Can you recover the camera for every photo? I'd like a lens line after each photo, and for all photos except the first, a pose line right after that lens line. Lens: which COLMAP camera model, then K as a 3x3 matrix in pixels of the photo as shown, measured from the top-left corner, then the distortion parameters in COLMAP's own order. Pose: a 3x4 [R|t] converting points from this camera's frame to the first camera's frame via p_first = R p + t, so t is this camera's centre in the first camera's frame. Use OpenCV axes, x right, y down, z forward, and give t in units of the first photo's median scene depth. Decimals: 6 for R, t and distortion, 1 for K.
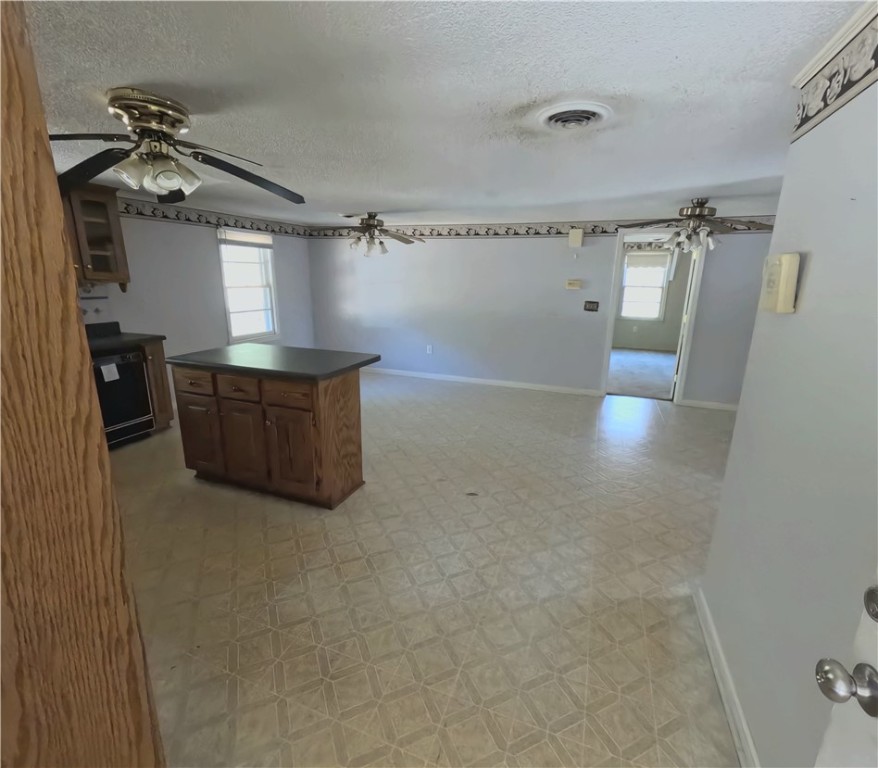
lens RADIAL K [[424.3, 0, 434.5], [0, 424.3, 379.9], [0, 0, 1]] dist [-0.002333, -0.000321]
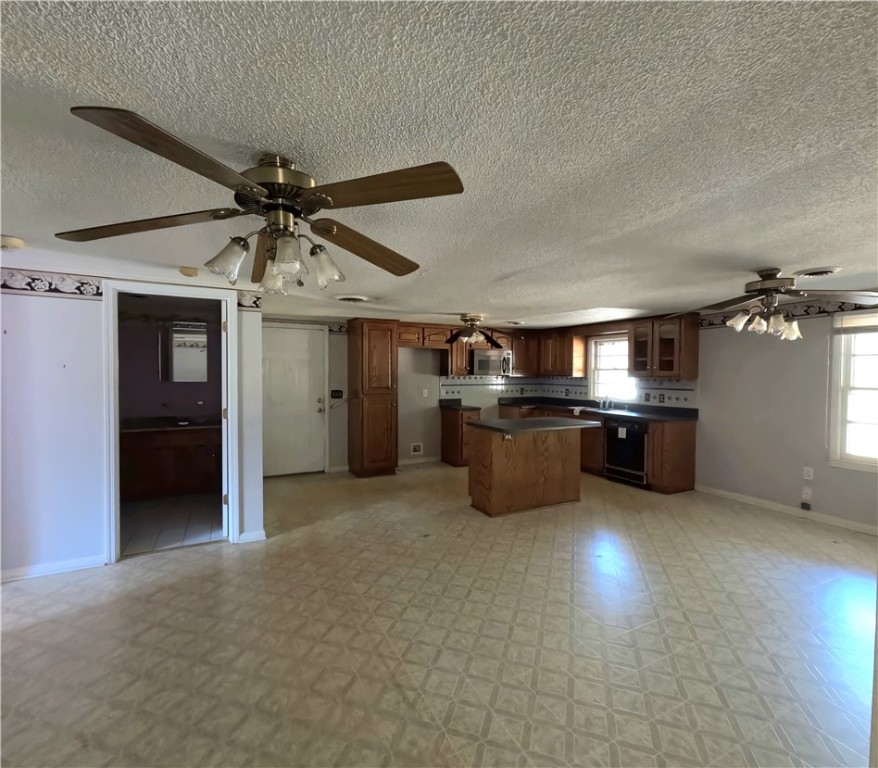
lens RADIAL K [[422.6, 0, 441.2], [0, 422.6, 381.1], [0, 0, 1]] dist [0.003036, 0.000389]
pose [[-0.664501, -0.004509, -0.747274, 0.762544], [-0.190987, 0.967797, 0.163992, -0.296495], [0.722470, 0.251693, -0.643963, 1.317504]]
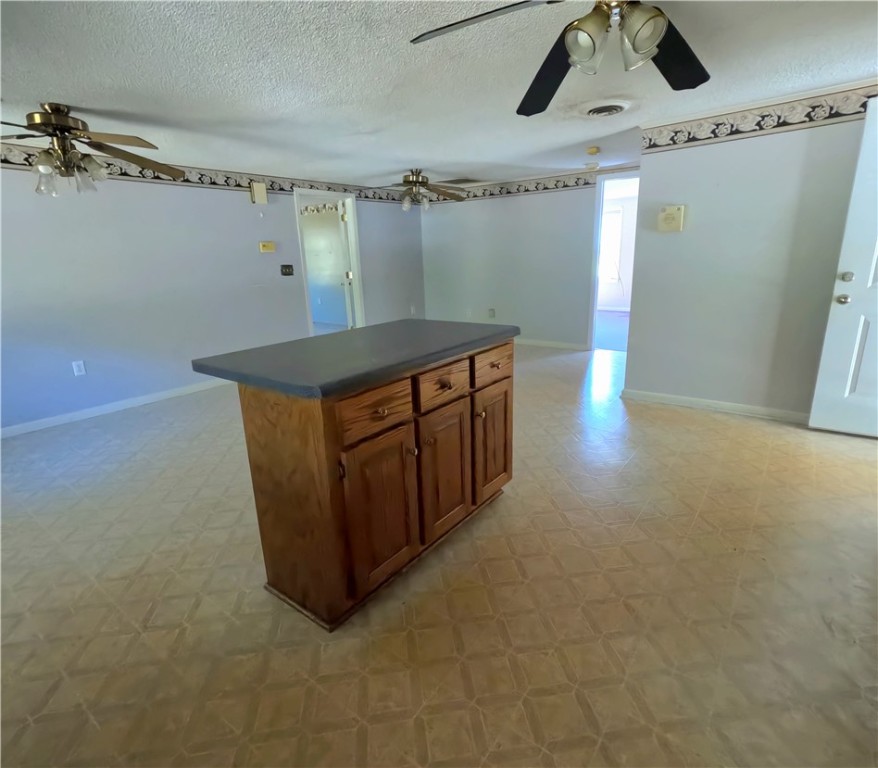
lens RADIAL K [[470.9, 0, 439.0], [0, 470.9, 384.0], [0, 0, 1]] dist [0.001210, 0.000568]
pose [[0.274940, -0.278879, 0.920128, -0.767454], [0.262027, 0.942518, 0.207370, -0.089445], [-0.925068, 0.184084, 0.332209, 0.540613]]
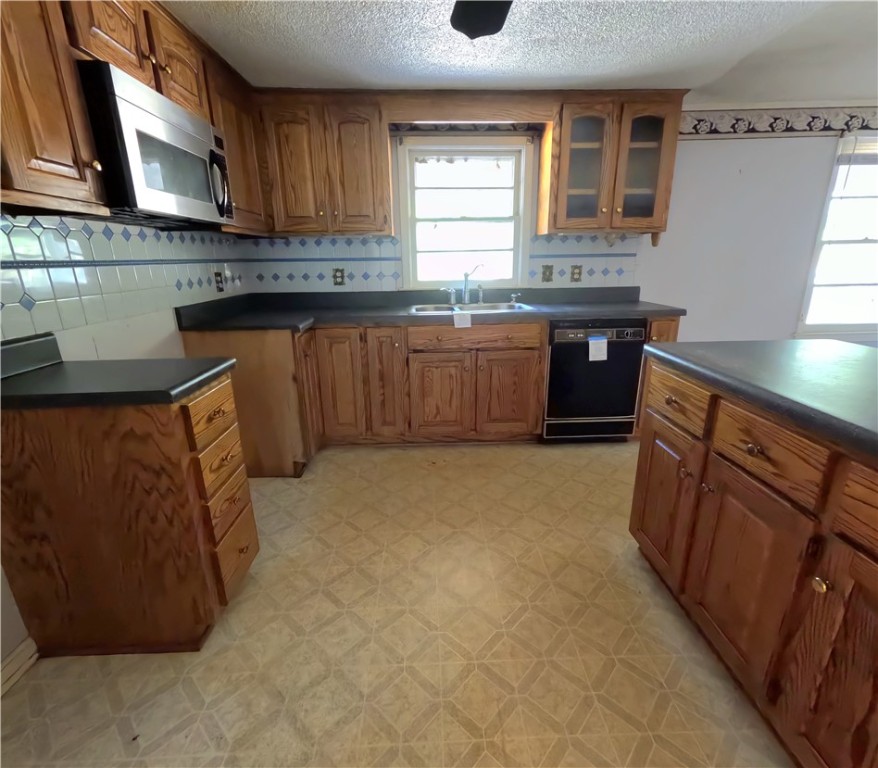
lens RADIAL K [[419.5, 0, 439.0], [0, 419.5, 384.0], [0, 0, 1]] dist [0.000485, 0.000333]
pose [[0.386517, 0.247382, -0.888486, -0.172327], [-0.198076, 0.963142, 0.182000, -0.035373], [0.900761, 0.105641, 0.421271, 0.389749]]
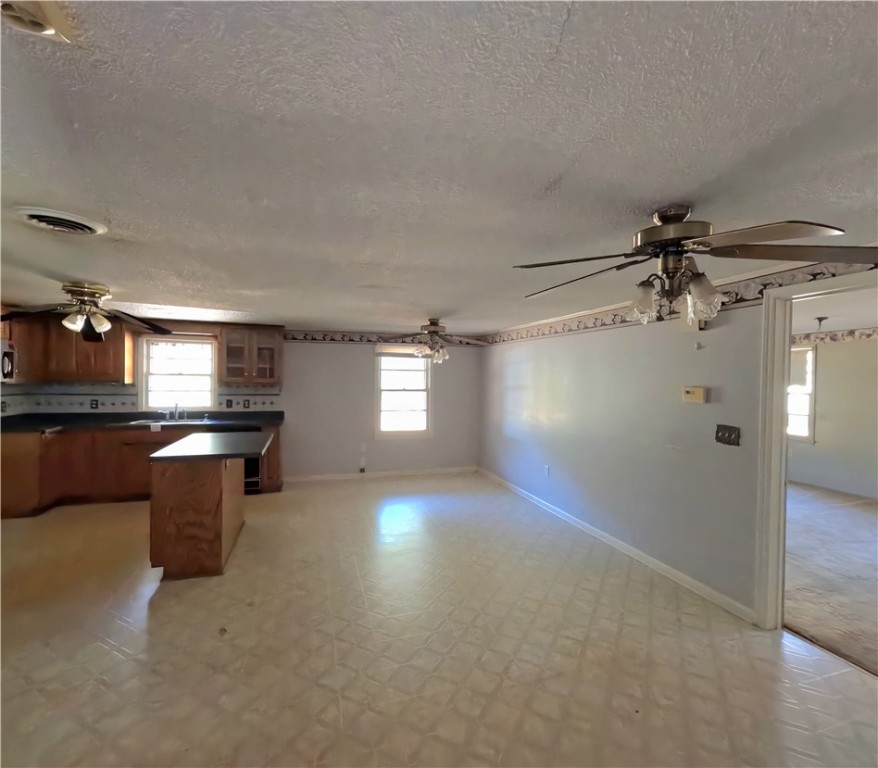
lens RADIAL K [[419.5, 0, 439.0], [0, 419.5, 384.0], [0, 0, 1]] dist [0.000485, 0.000333]
pose [[0.623762, 0.002570, -0.781610, 0.761122], [-0.189758, 0.970575, -0.148244, -0.122142], [0.758230, 0.240786, 0.605895, 0.538897]]
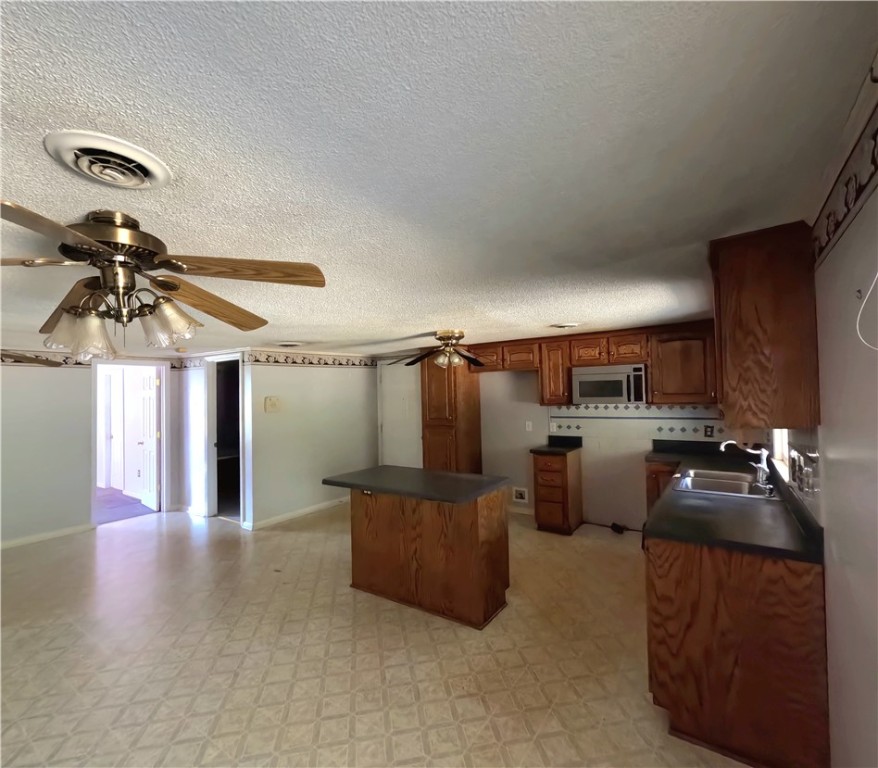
lens RADIAL K [[419.5, 0, 439.0], [0, 419.5, 384.0], [0, 0, 1]] dist [0.000485, 0.000333]
pose [[-0.971058, 0.016330, 0.238283, -0.531296], [0.066669, 0.976538, 0.204766, -0.389025], [-0.229349, 0.214726, -0.949364, 1.505885]]
